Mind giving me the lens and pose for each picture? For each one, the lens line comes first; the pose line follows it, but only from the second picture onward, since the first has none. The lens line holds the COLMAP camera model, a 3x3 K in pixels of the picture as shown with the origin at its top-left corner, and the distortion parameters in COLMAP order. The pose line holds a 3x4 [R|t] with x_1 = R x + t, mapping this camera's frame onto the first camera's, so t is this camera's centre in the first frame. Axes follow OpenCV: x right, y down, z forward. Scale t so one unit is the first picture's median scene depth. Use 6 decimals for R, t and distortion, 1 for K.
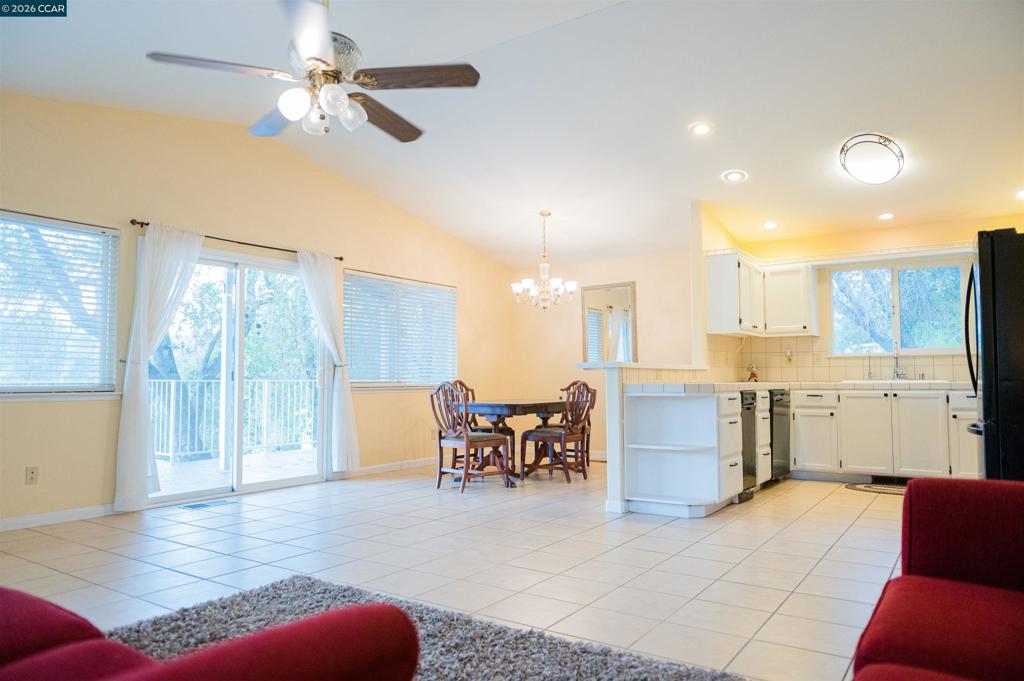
lens RADIAL K [[703.9, 0, 512.5], [0, 703.9, 339.3], [0, 0, 1]] dist [-0.007562, -0.002006]
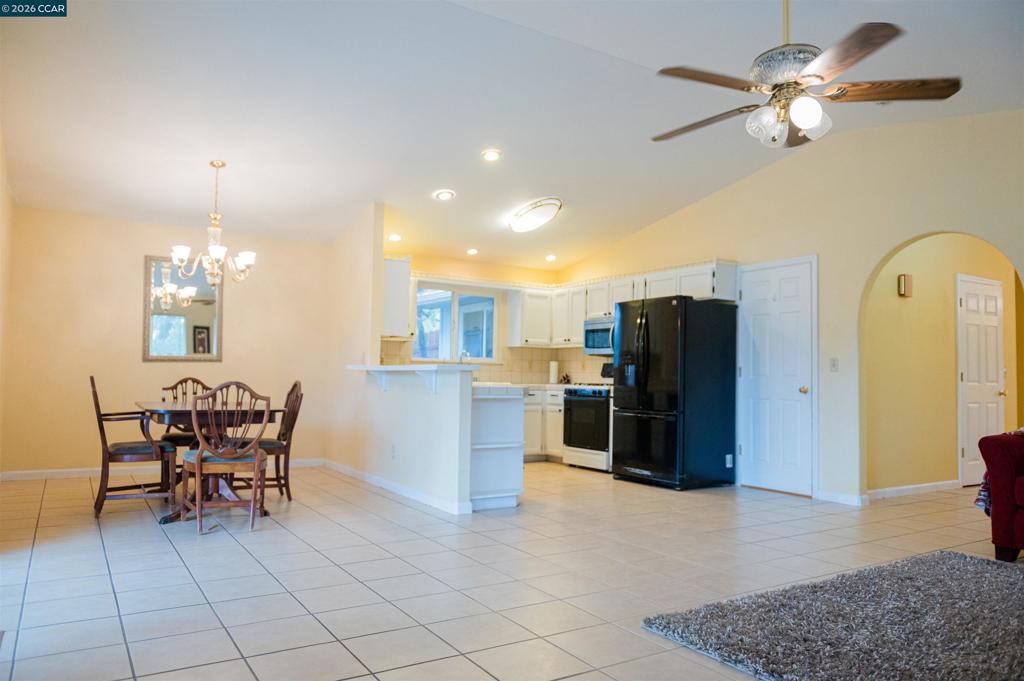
lens RADIAL K [[703.9, 0, 516.3], [0, 703.9, 345.8], [0, 0, 1]] dist [-0.007562, -0.002006]
pose [[0.398947, 0.053467, 0.915414, -0.586613], [-0.072563, 0.997009, -0.026609, 0.020884], [-0.914099, -0.055810, 0.401633, 0.416084]]
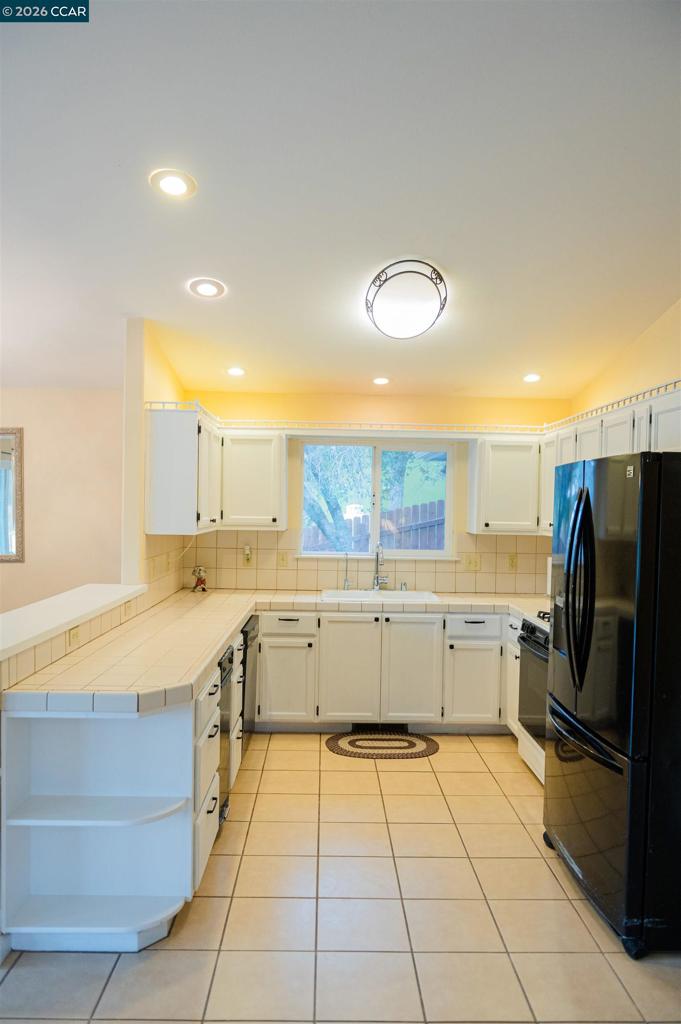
lens RADIAL K [[703.9, 0, 339.2], [0, 703.9, 521.0], [0, 0, 1]] dist [-0.007562, -0.002006]
pose [[0.819361, 0.007693, 0.573227, 0.056587], [-0.055671, 0.996252, 0.066205, -0.072075], [-0.570569, -0.086158, 0.816718, 0.389741]]
